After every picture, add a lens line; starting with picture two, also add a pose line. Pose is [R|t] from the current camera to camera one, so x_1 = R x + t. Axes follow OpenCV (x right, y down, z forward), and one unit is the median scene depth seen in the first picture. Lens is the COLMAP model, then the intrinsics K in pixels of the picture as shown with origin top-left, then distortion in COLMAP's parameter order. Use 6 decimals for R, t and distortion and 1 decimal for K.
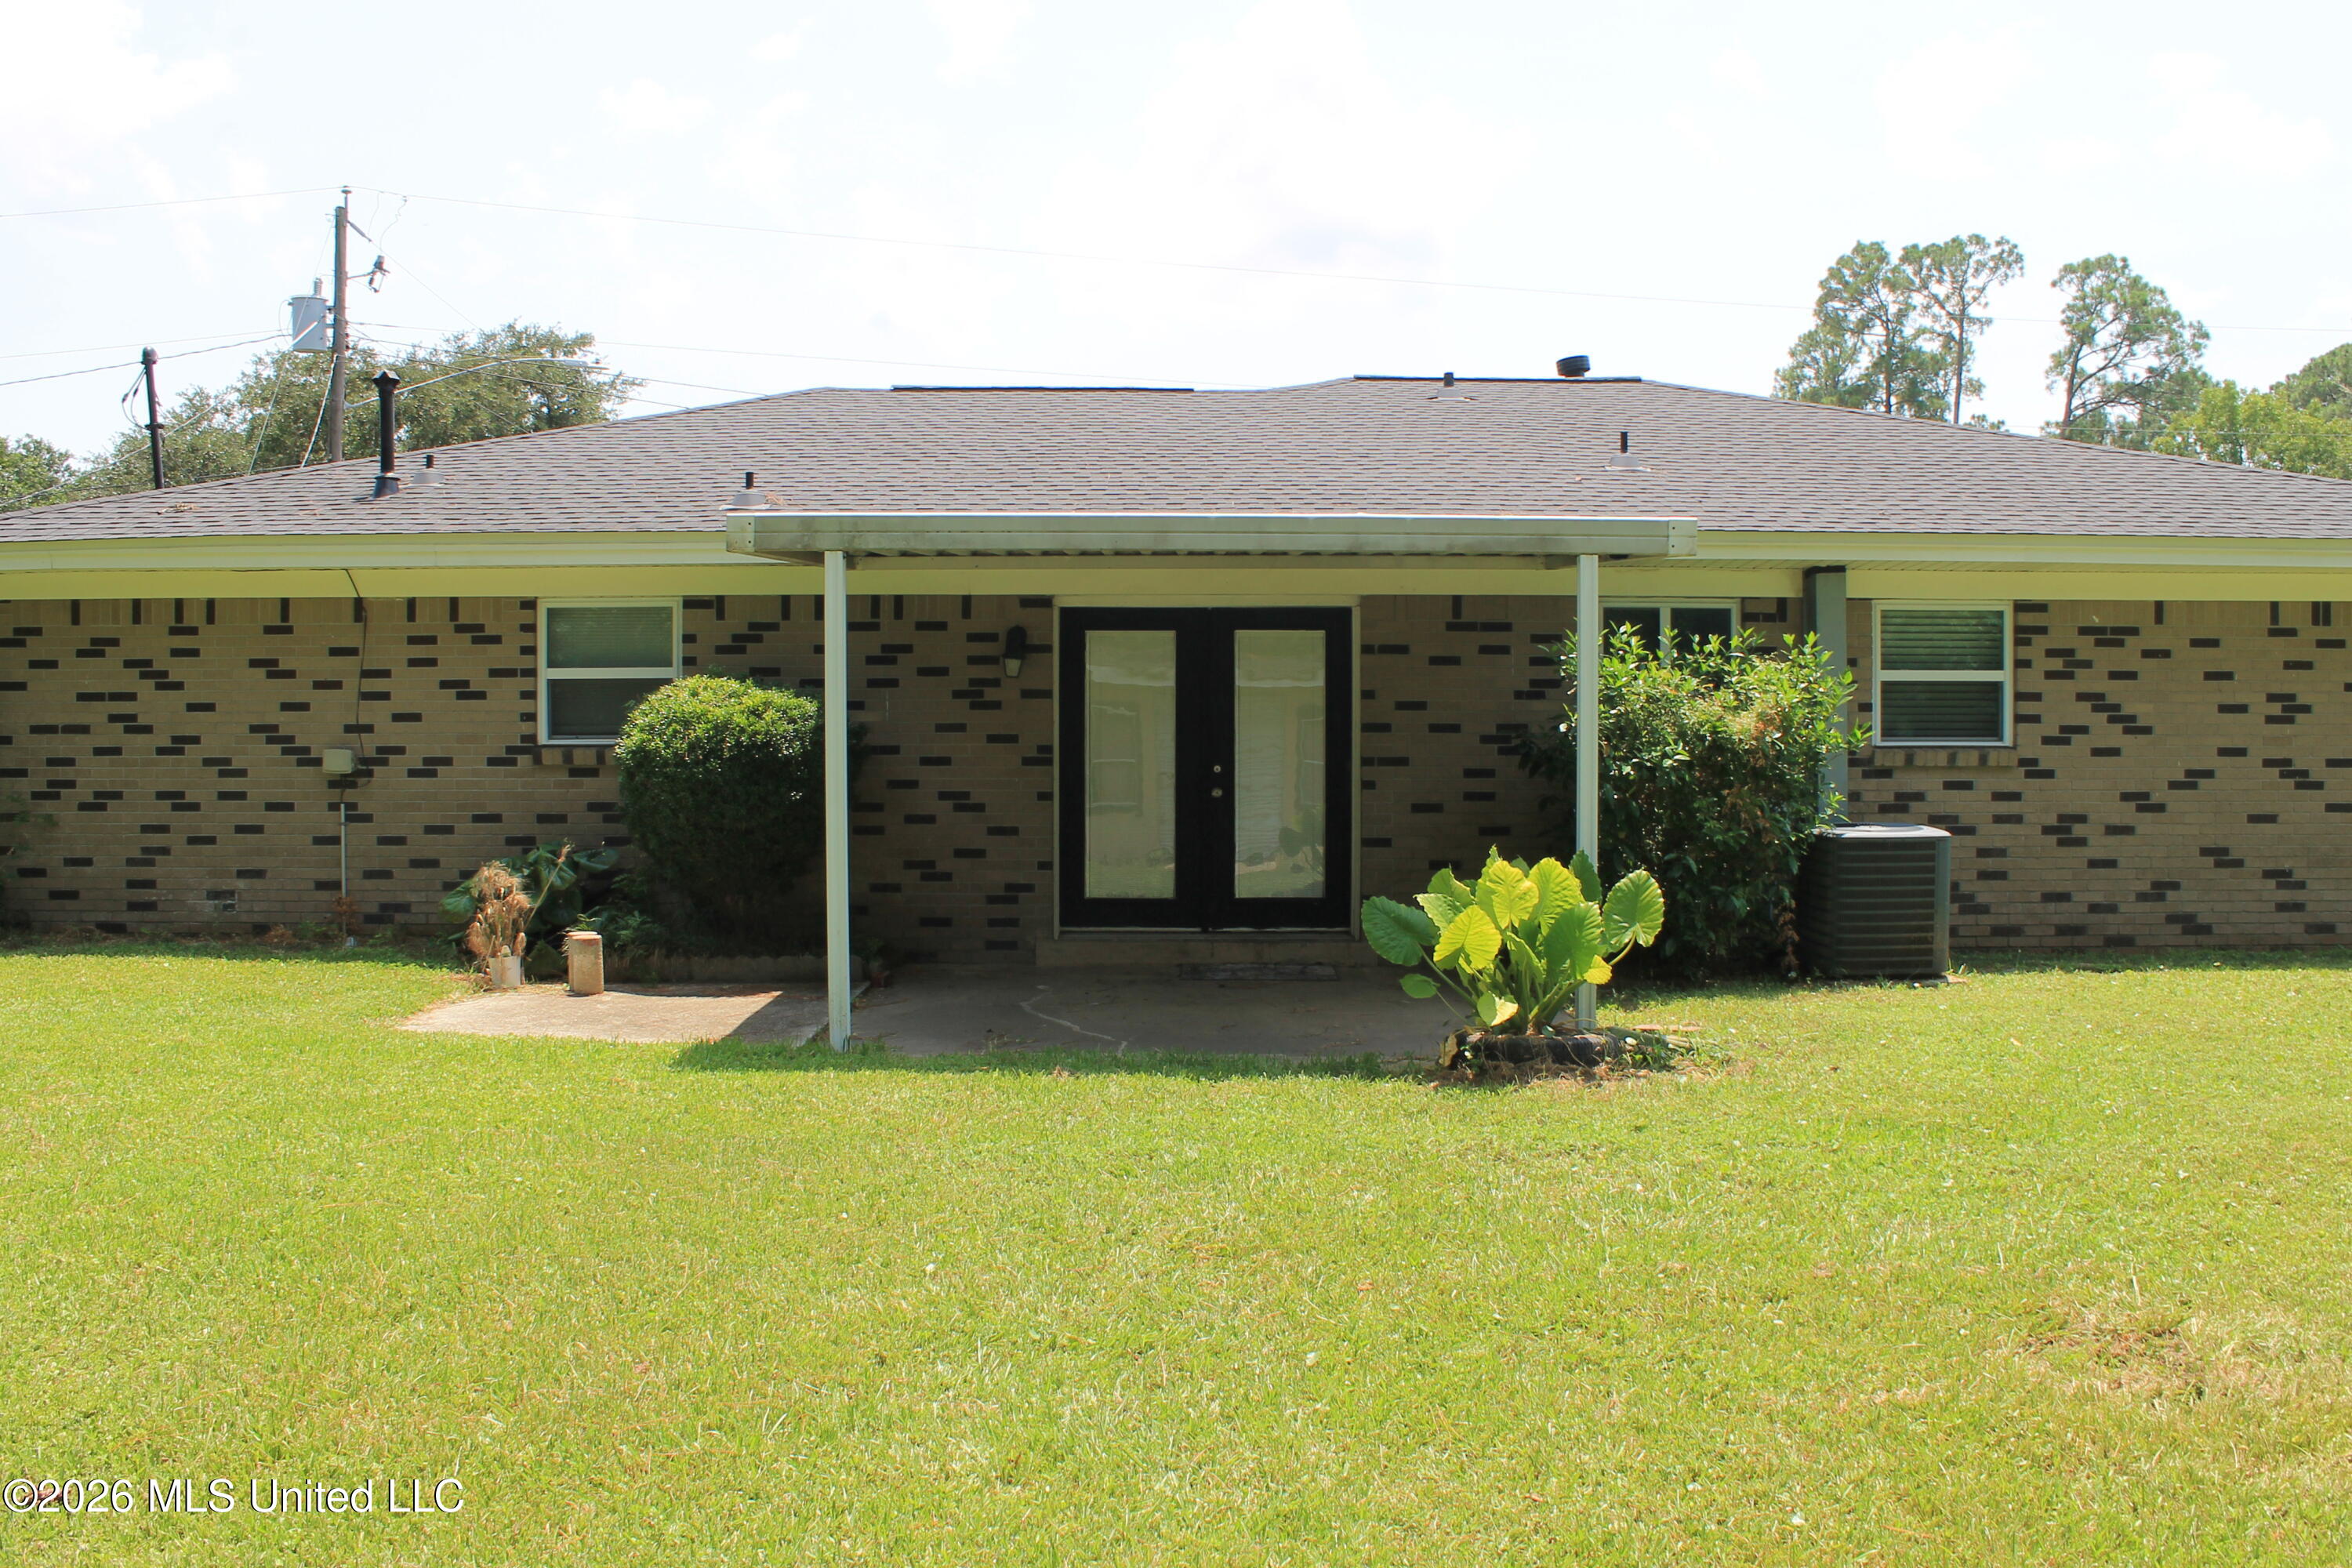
lens RADIAL K [[1984.4, 0, 1176.0], [0, 1984.4, 784.0], [0, 0, 1]] dist [-0.167950, 0.159897]
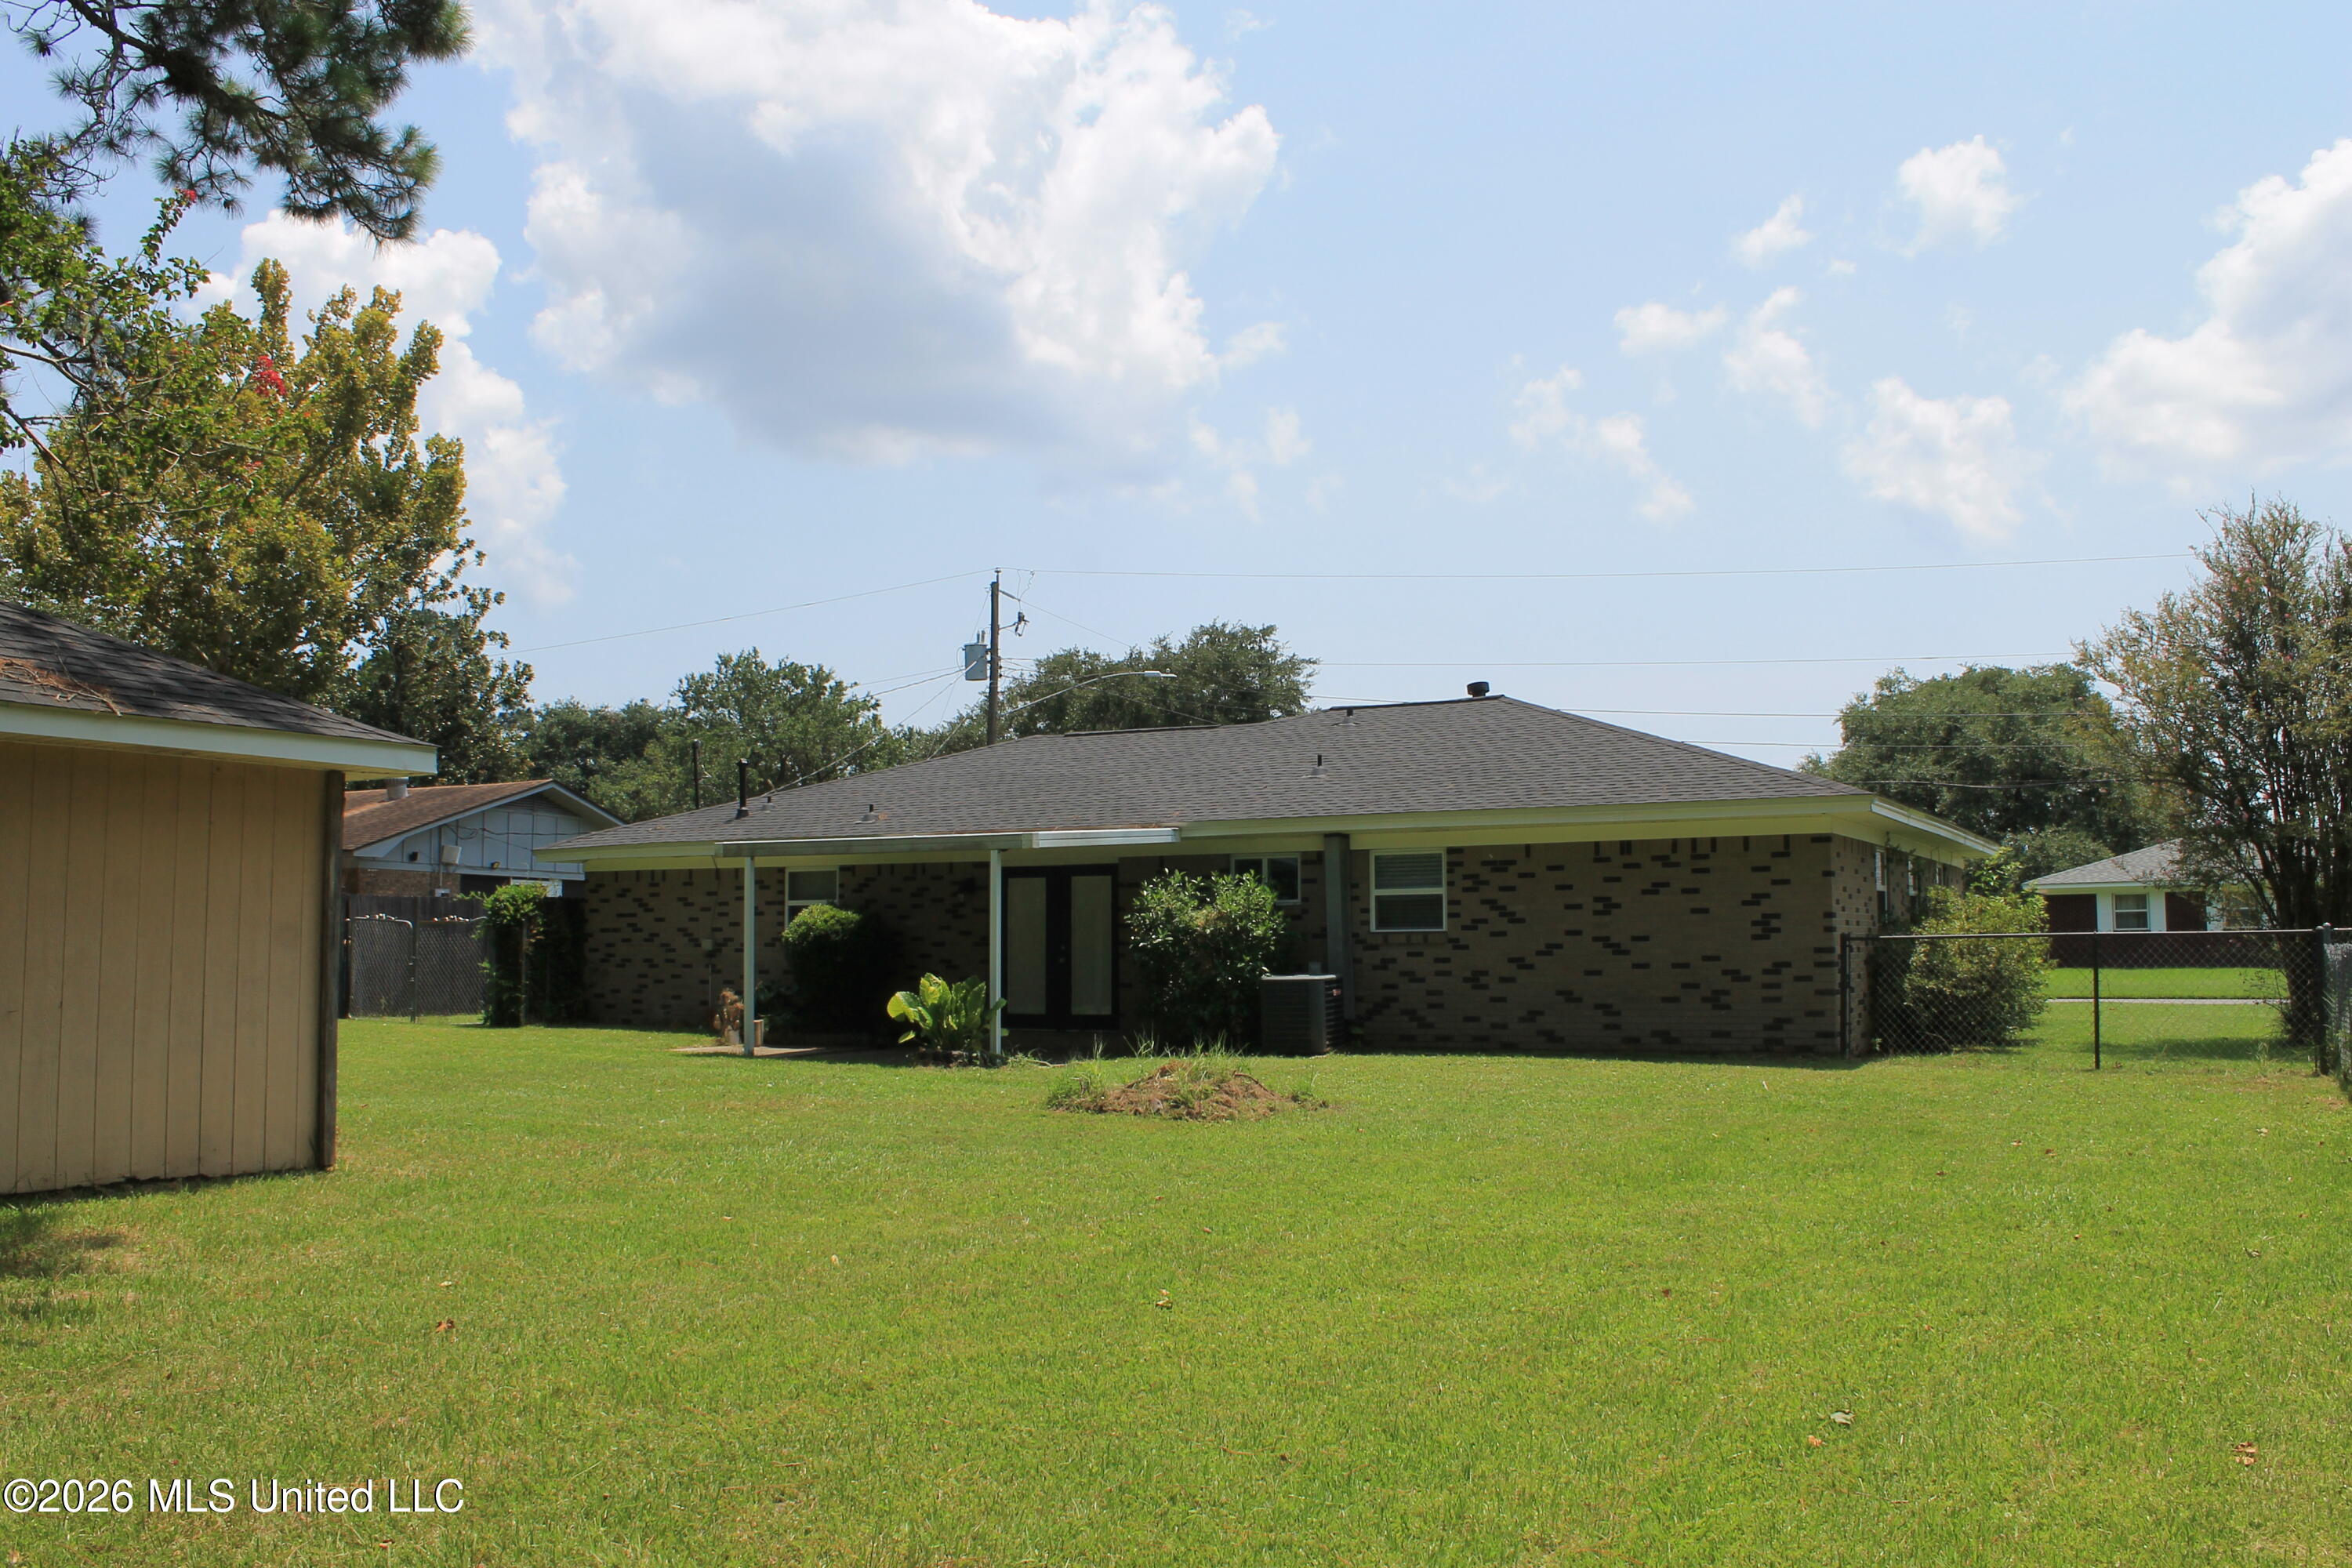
lens RADIAL K [[1984.4, 0, 1176.0], [0, 1984.4, 784.0], [0, 0, 1]] dist [-0.167950, 0.159897]
pose [[0.878876, -0.044675, -0.474953, 1.067489], [-0.014681, 0.992601, -0.120534, 0.066429], [0.476823, 0.112907, 0.871717, -0.674122]]
